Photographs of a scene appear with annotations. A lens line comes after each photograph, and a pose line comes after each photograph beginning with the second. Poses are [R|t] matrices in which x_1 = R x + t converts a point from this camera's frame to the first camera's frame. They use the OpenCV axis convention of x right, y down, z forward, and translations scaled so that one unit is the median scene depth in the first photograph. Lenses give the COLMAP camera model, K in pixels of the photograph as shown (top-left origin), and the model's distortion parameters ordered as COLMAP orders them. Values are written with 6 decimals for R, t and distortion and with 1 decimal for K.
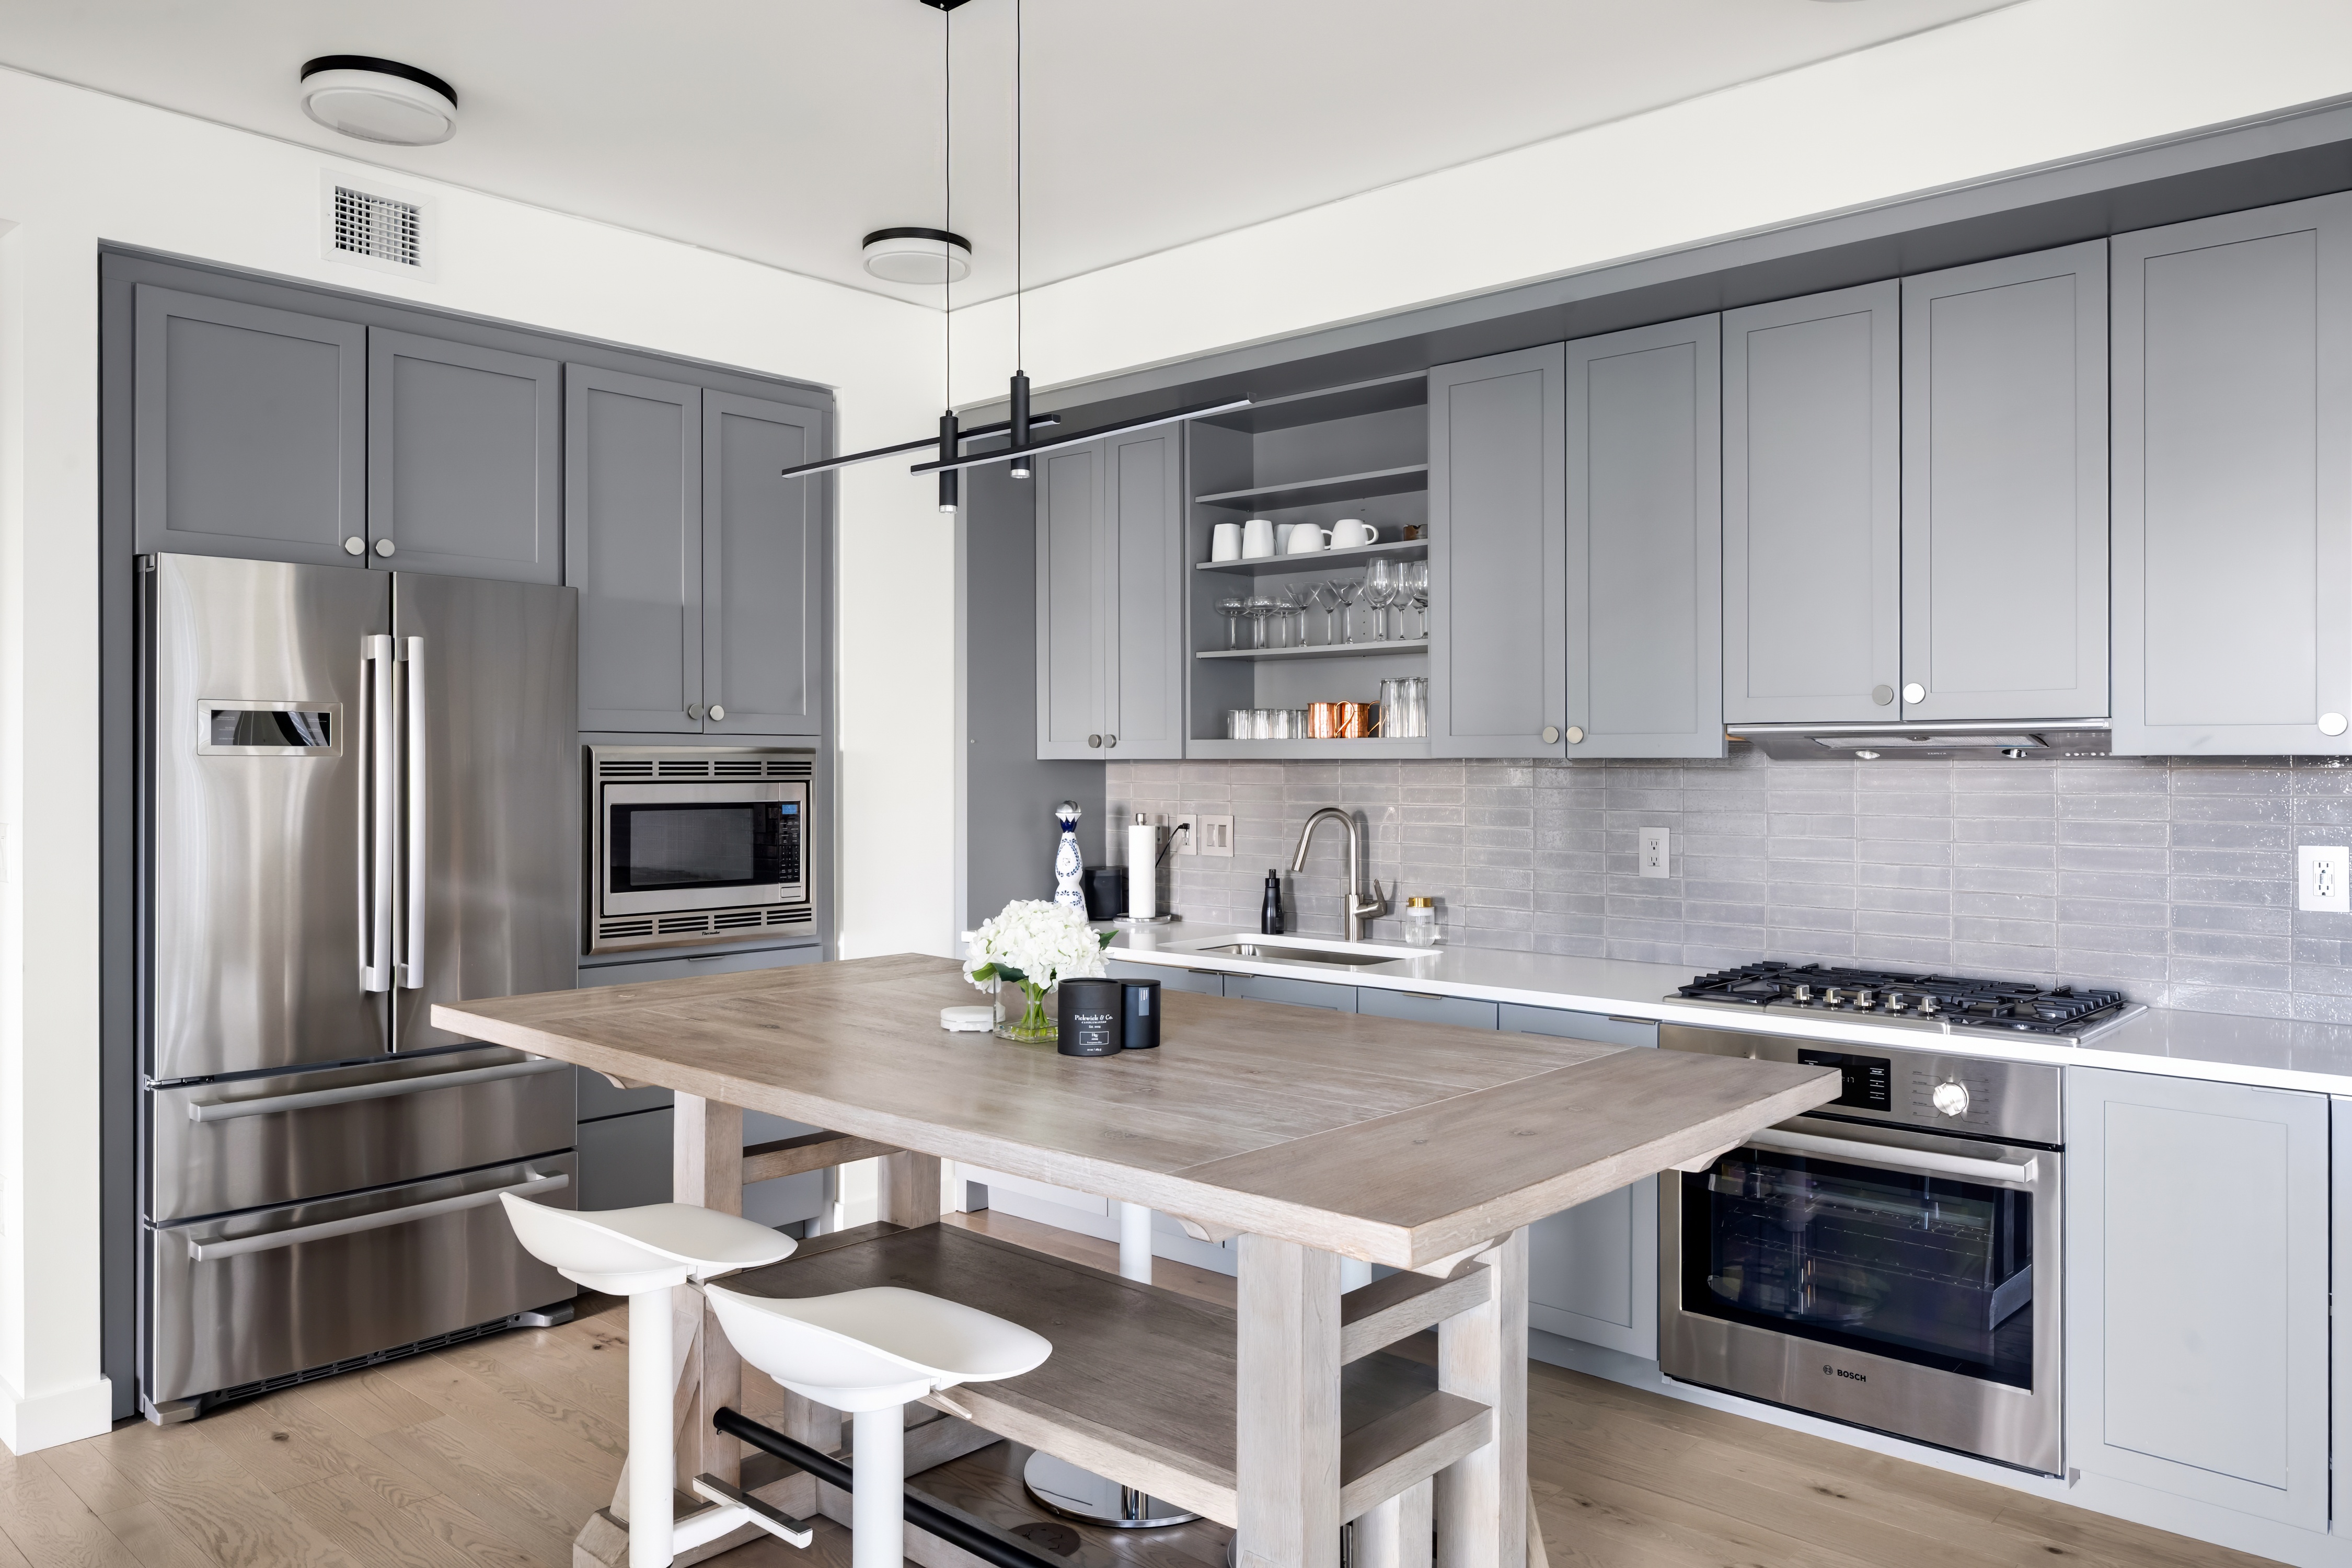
lens RADIAL K [[1634.7, 0, 1165.1], [0, 1634.7, 757.8], [0, 0, 1]] dist [-0.001985, -0.000539]
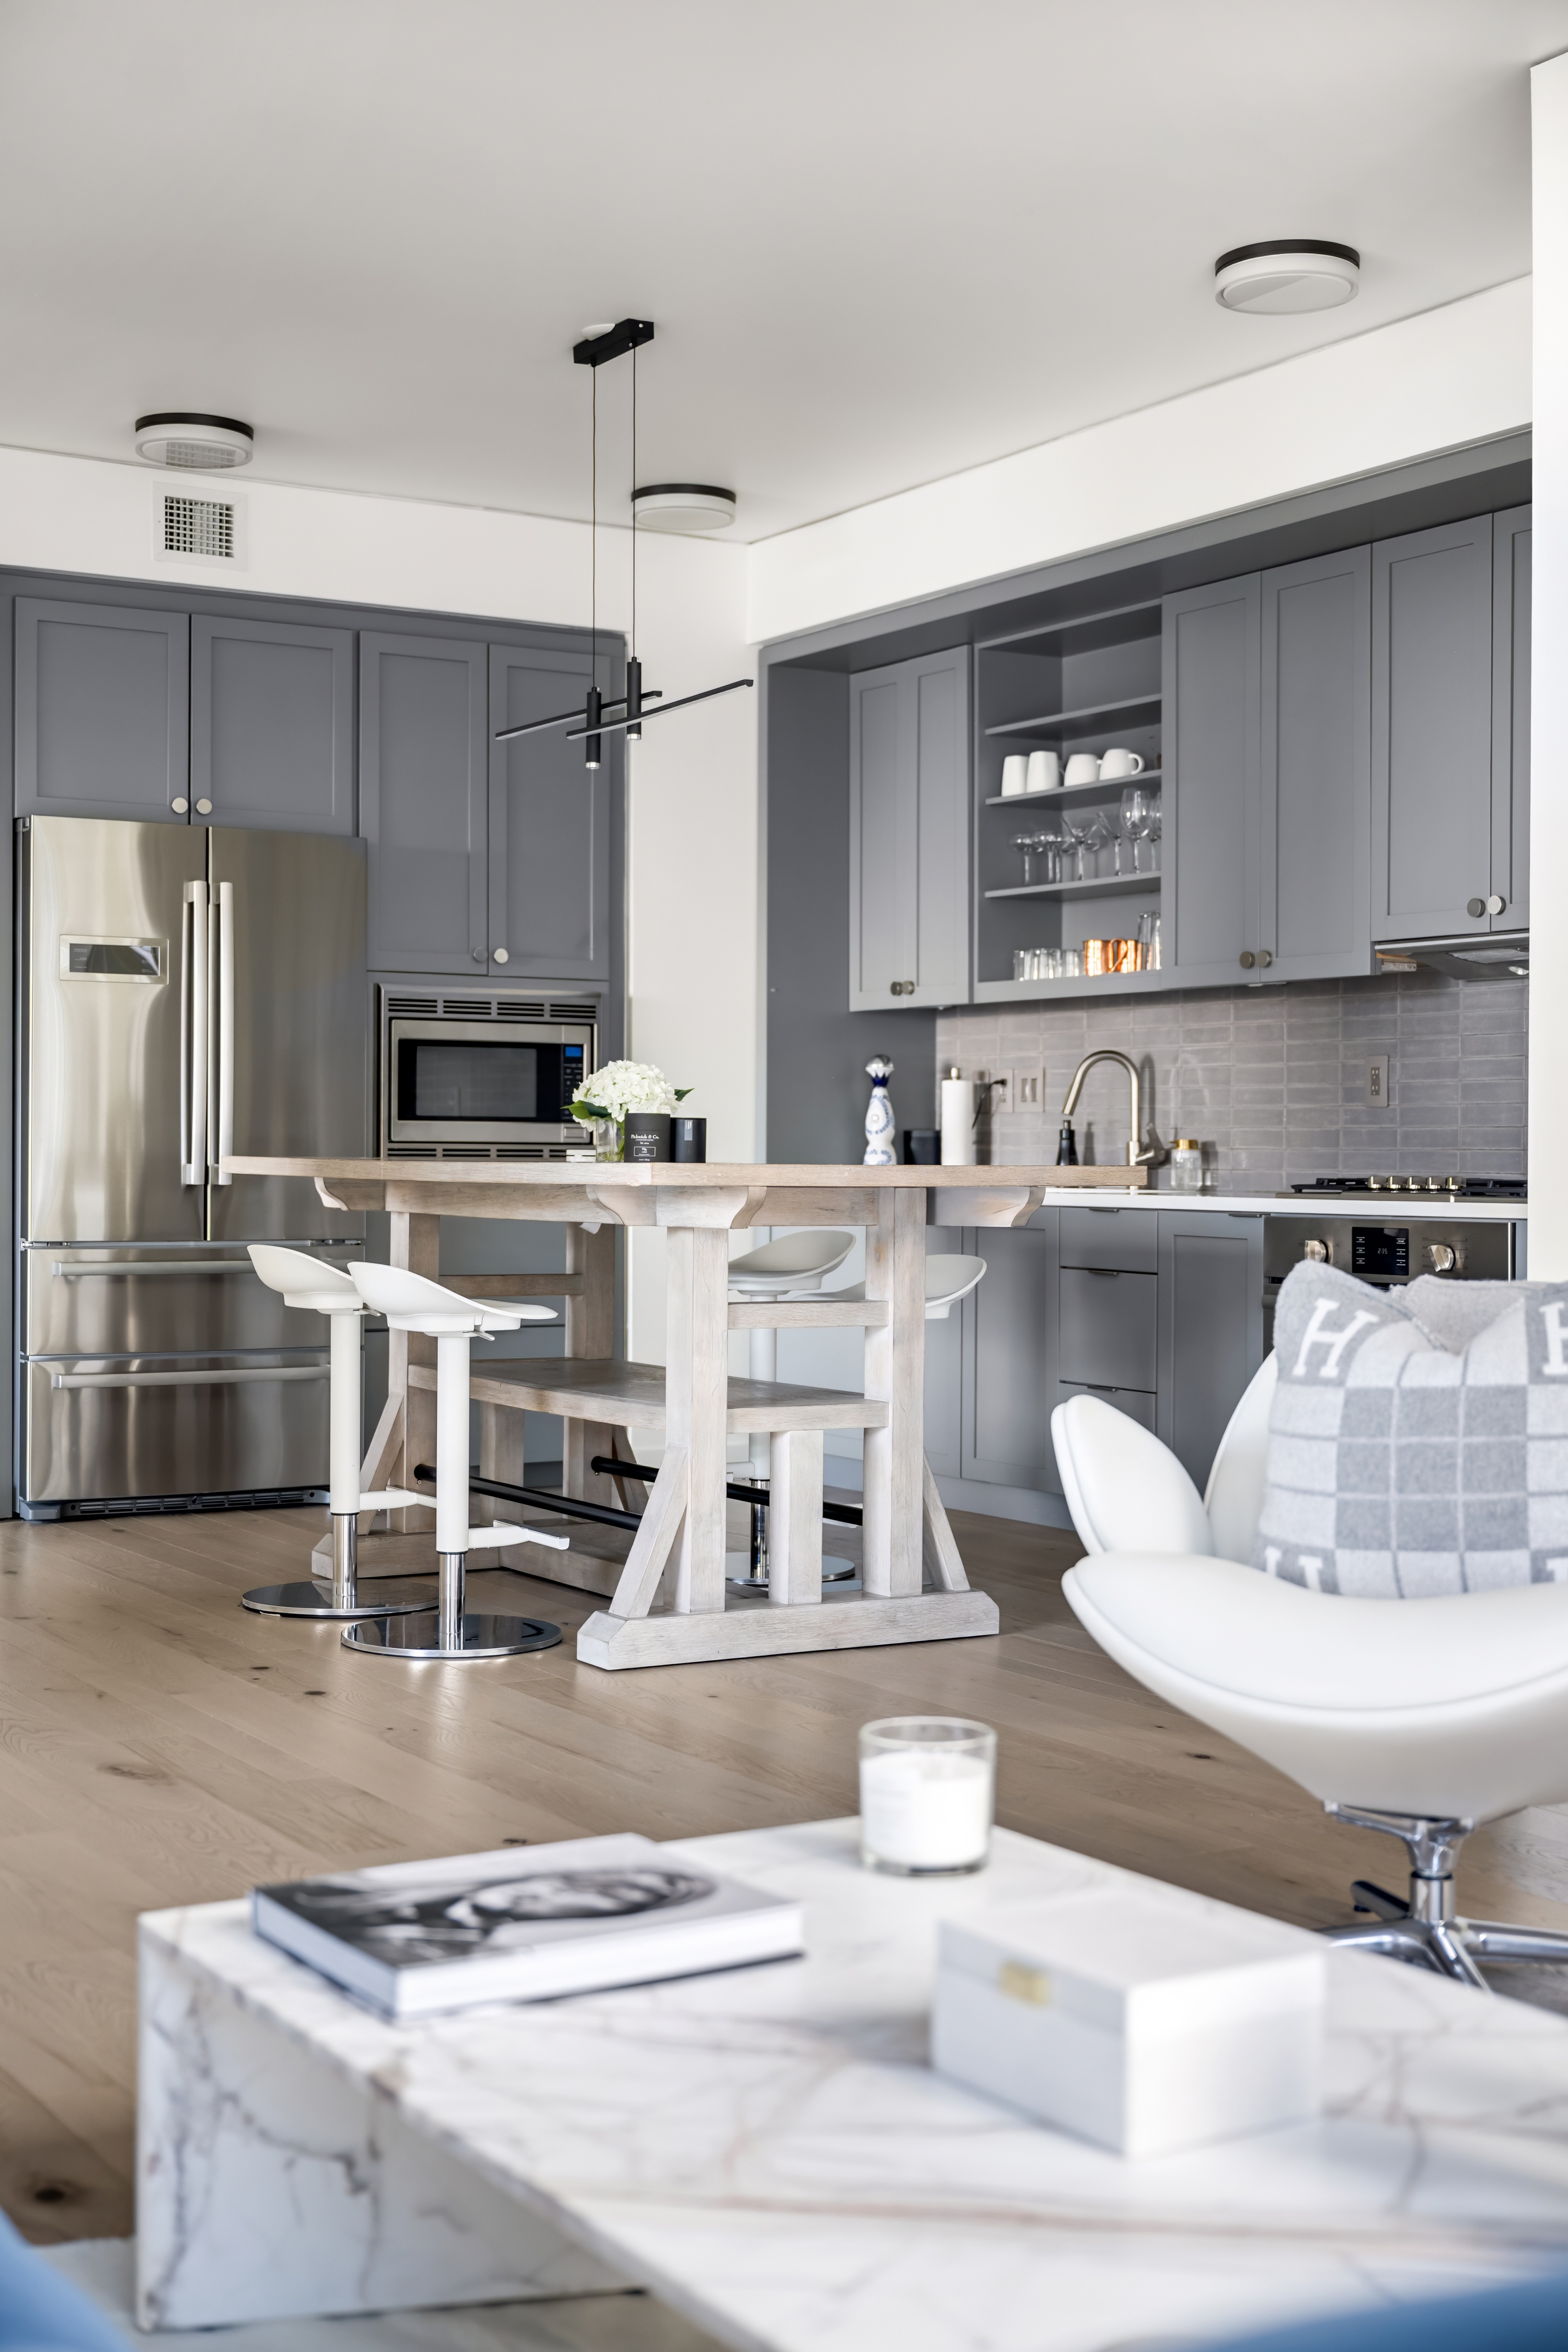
lens RADIAL K [[2935.9, 0, 784.0], [0, 2935.9, 1176.0], [0, 0, 1]] dist [-0.000620, 0.004968]
pose [[0.960090, 0.008243, -0.279569, 0.423808], [-0.005433, 0.999927, 0.010825, 0.091767], [0.279638, -0.008875, 0.960065, -0.747633]]
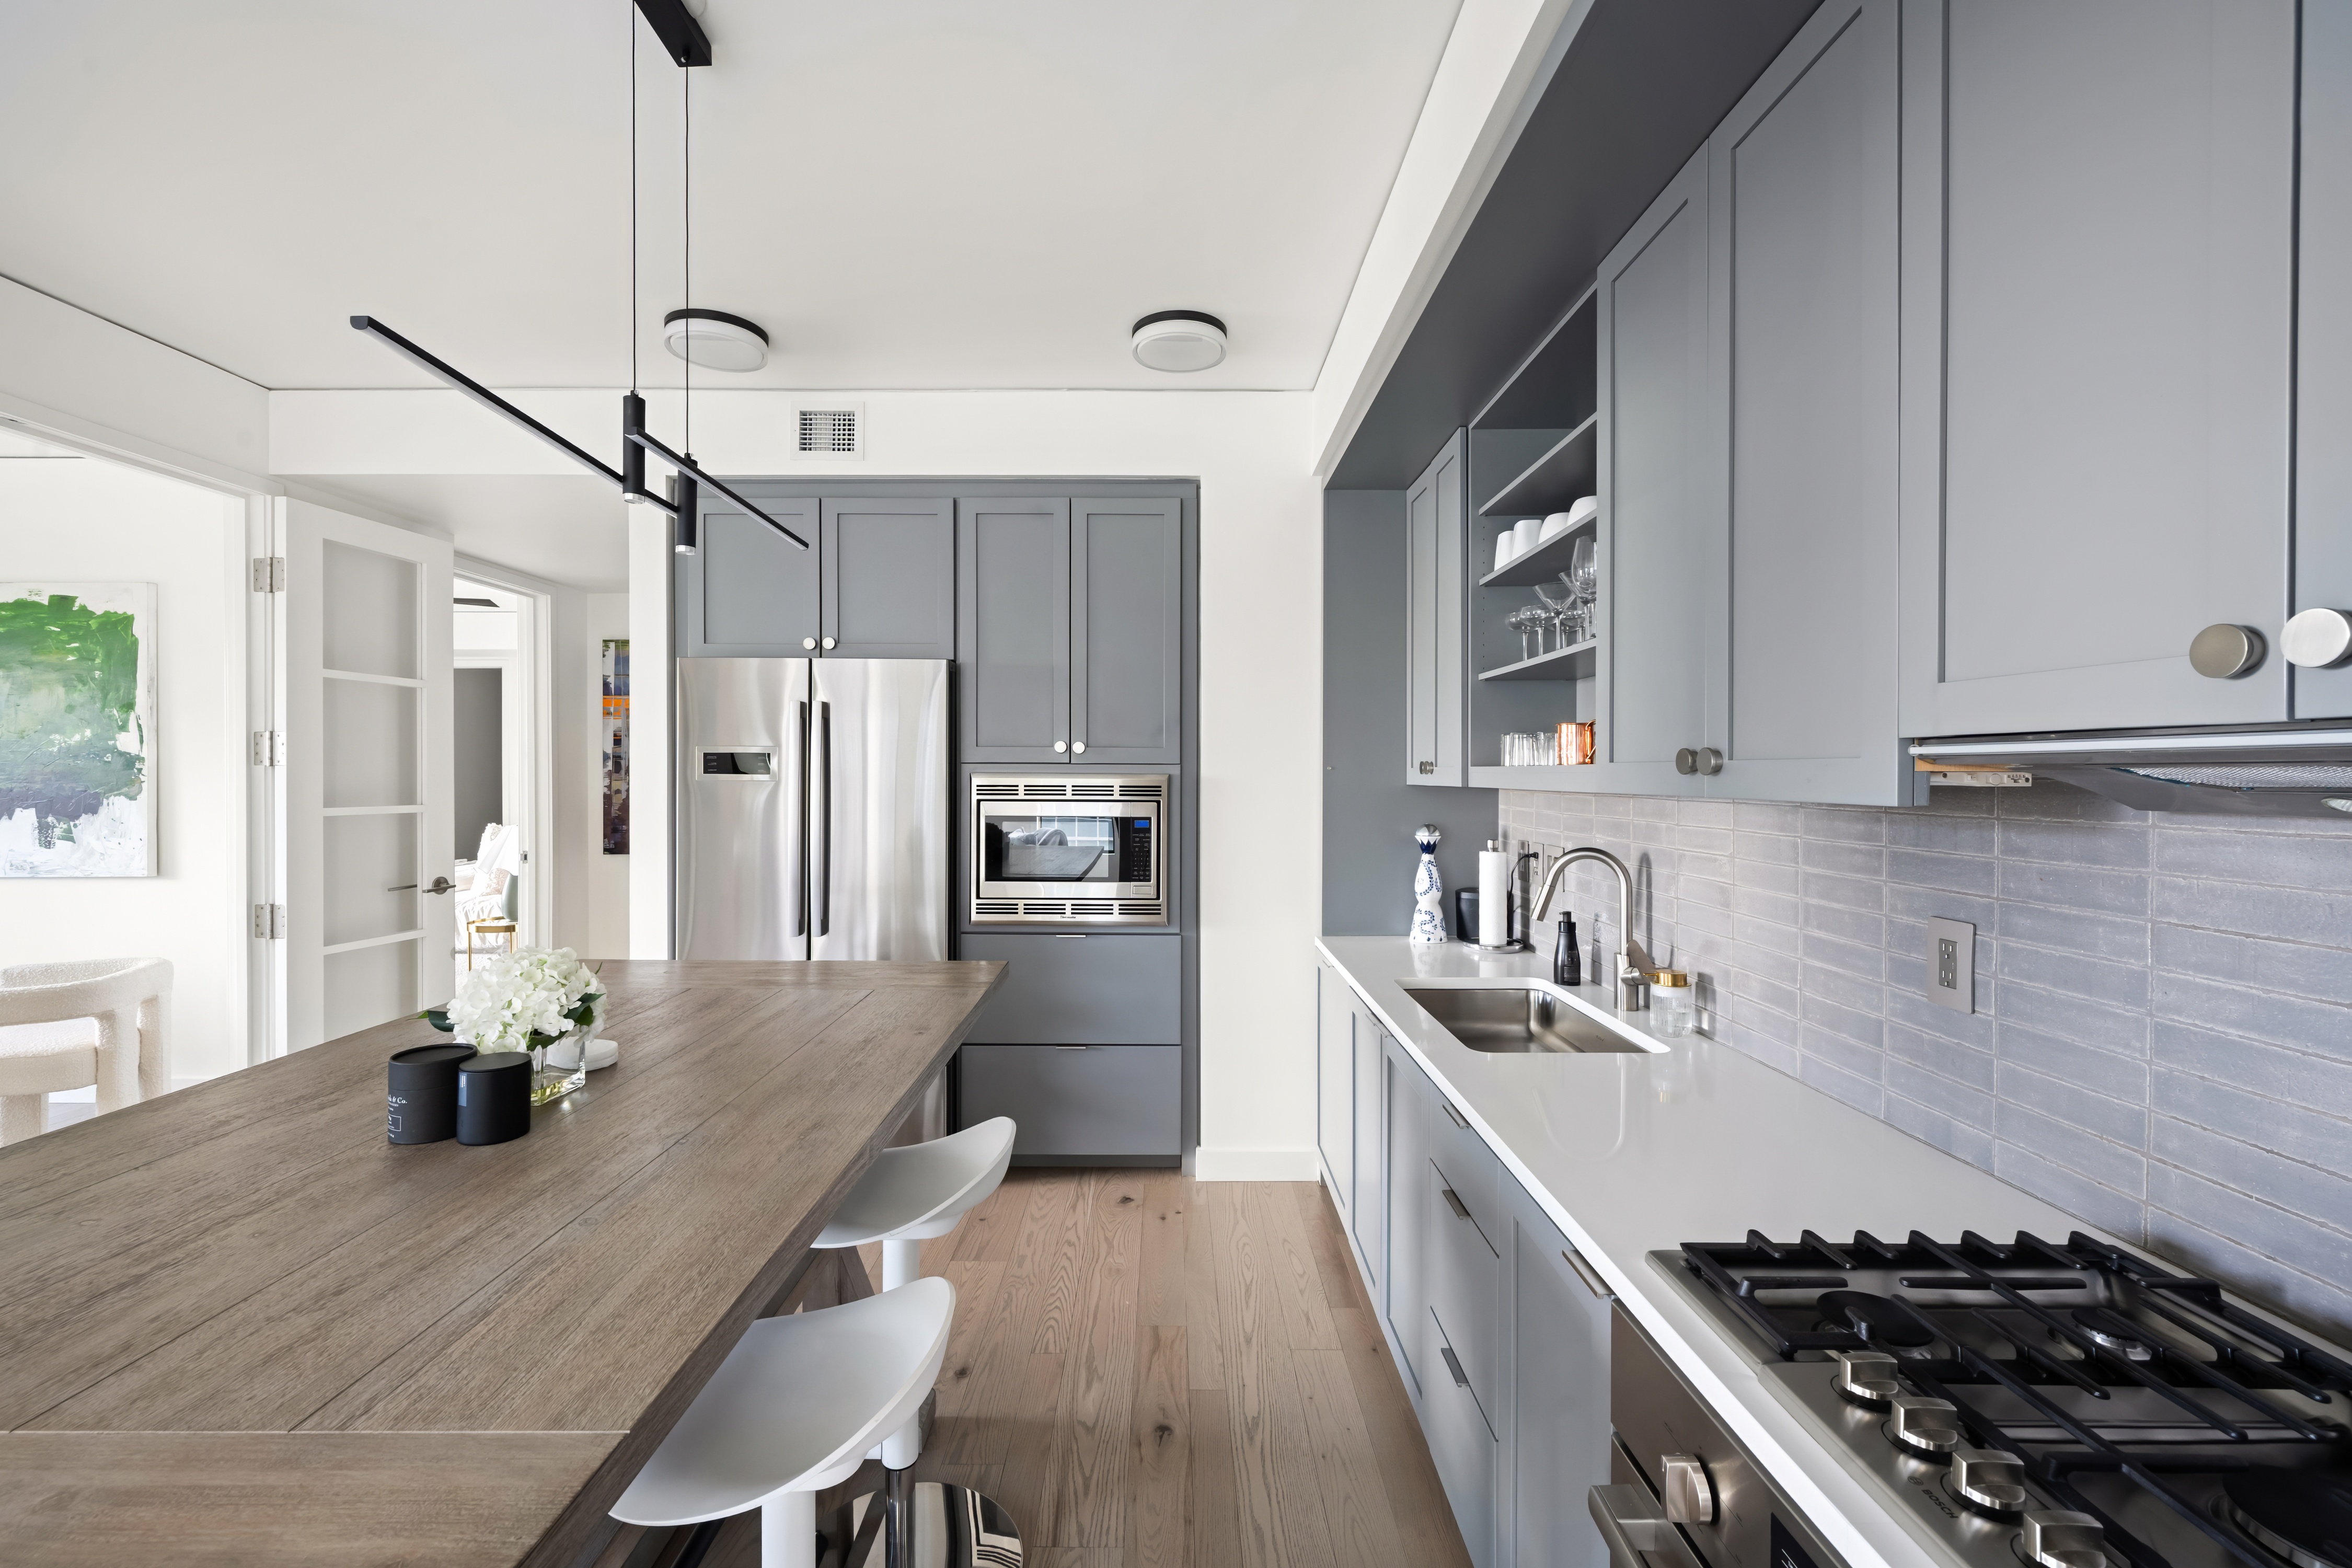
lens RADIAL K [[979.1, 0, 1164.5], [0, 979.1, 780.7], [0, 0, 1]] dist [-0.000488, -0.000173]
pose [[0.673843, 0.008435, -0.738827, 0.344744], [-0.002077, 0.999953, 0.009522, -0.008732], [0.738872, -0.004882, 0.673828, 0.528393]]
